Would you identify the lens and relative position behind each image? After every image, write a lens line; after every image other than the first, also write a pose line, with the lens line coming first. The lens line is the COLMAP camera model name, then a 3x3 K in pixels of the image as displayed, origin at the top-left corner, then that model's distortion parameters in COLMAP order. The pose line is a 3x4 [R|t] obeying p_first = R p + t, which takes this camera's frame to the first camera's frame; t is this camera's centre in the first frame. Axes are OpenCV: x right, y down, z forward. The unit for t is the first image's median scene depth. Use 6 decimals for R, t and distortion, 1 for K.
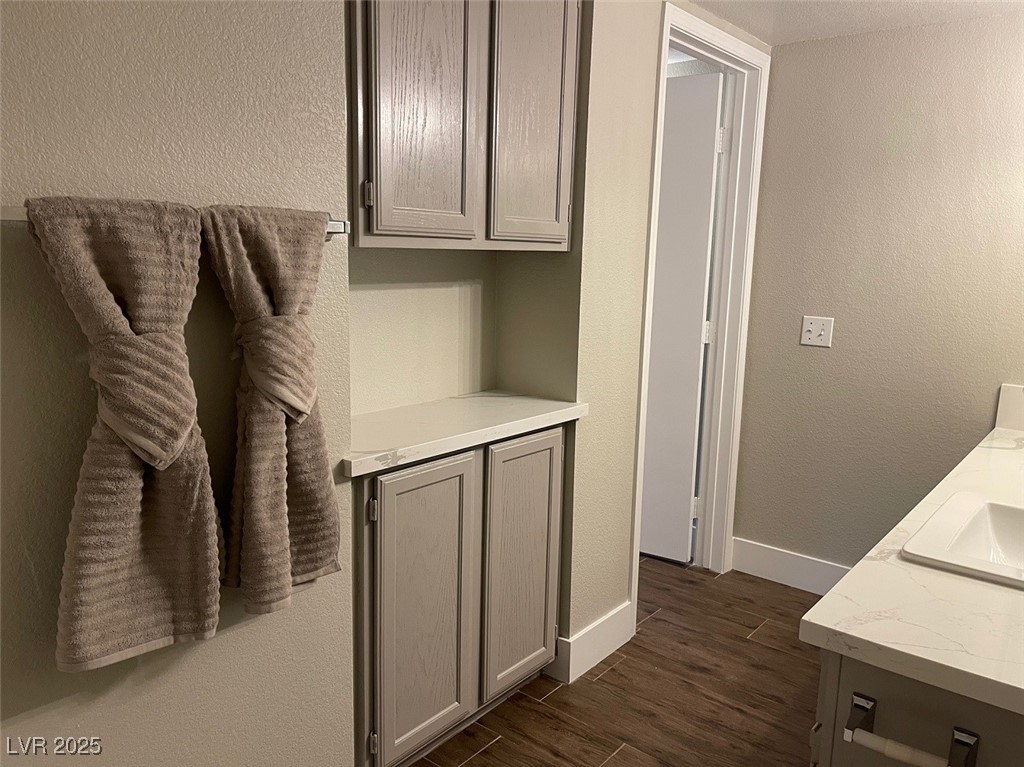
lens RADIAL K [[769.3, 0, 512.0], [0, 769.3, 383.5], [0, 0, 1]] dist [0.061836, -0.069639]
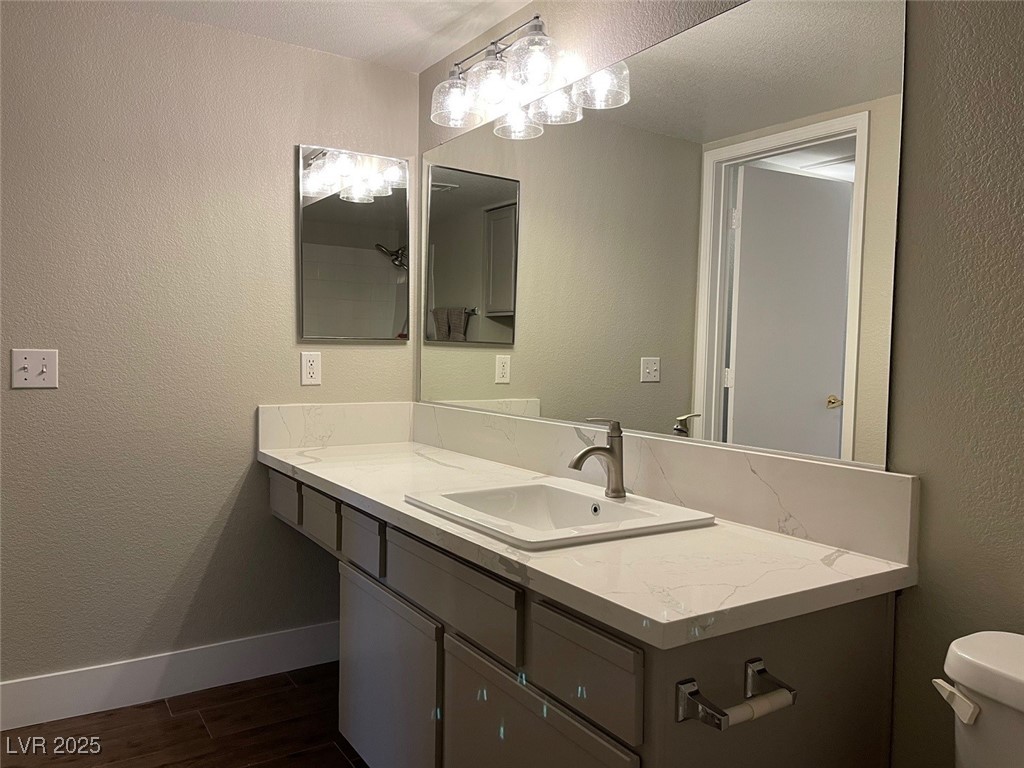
lens RADIAL K [[770.9, 0, 513.8], [0, 770.9, 389.4], [0, 0, 1]] dist [0.064580, -0.075325]
pose [[0.305102, -0.075720, 0.949305, -0.229668], [0.152714, 0.987824, 0.029710, 0.000513], [-0.939995, 0.135908, 0.312951, 0.426626]]
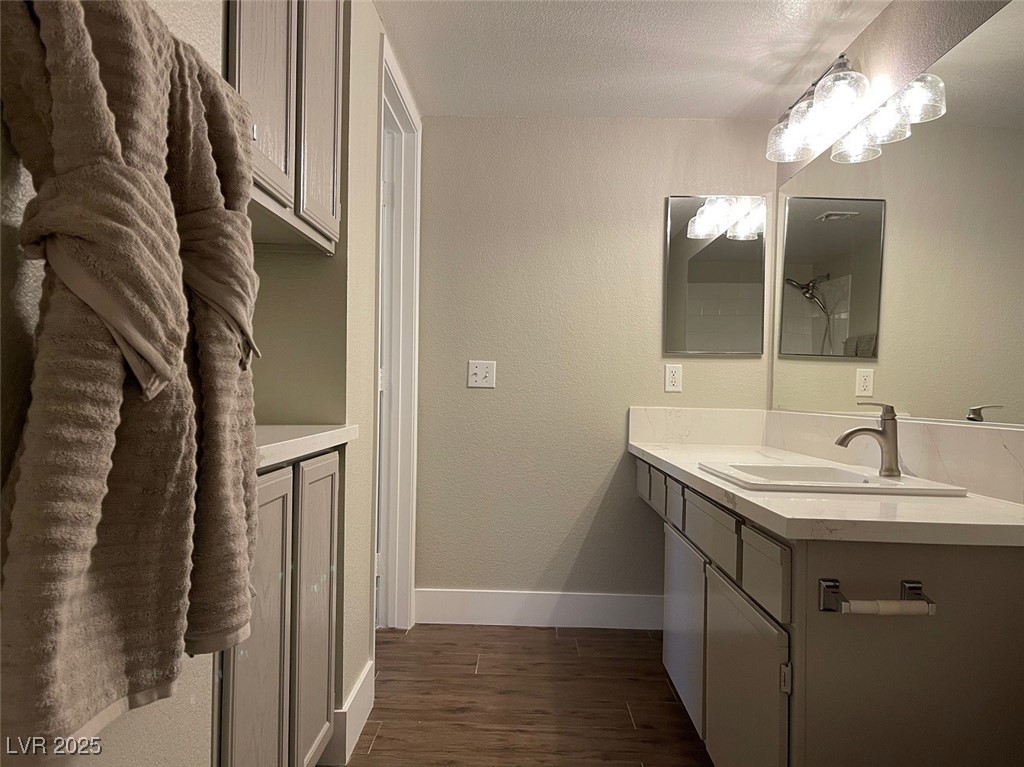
lens RADIAL K [[770.9, 0, 513.8], [0, 770.9, 388.9], [0, 0, 1]] dist [0.064580, -0.075325]
pose [[0.783891, -0.011410, 0.620794, -0.308079], [0.105207, 0.987814, -0.114692, 0.103696], [-0.611920, 0.155218, 0.775539, 0.175442]]
